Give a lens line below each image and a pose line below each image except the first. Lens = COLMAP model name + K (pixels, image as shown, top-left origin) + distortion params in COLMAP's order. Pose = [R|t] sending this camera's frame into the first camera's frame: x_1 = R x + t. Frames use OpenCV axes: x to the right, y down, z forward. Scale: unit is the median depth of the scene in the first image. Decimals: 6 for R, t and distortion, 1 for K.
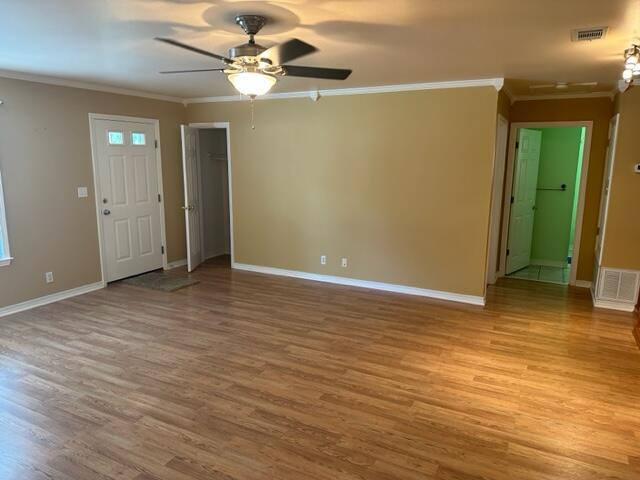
lens RADIAL K [[447.2, 0, 320.0], [0, 447.2, 240.0], [0, 0, 1]] dist [0.080650, -0.107551]
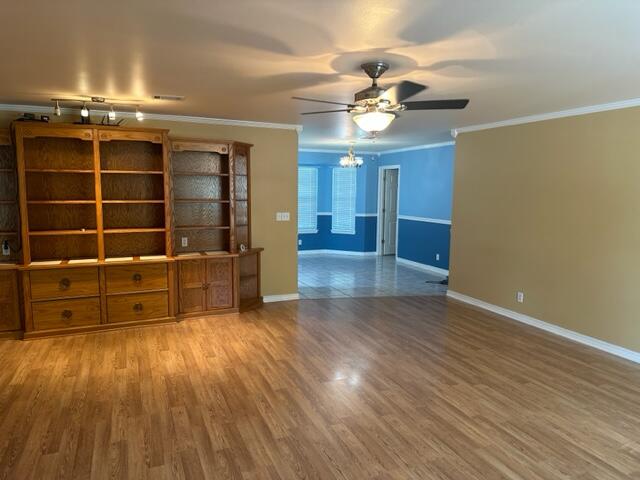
lens RADIAL K [[447.2, 0, 320.0], [0, 447.2, 240.0], [0, 0, 1]] dist [0.080650, -0.107551]
pose [[-0.769891, -0.092135, 0.631490, -0.628164], [0.098705, 0.960425, 0.260465, -0.293100], [-0.630496, 0.262861, -0.730328, 1.587235]]
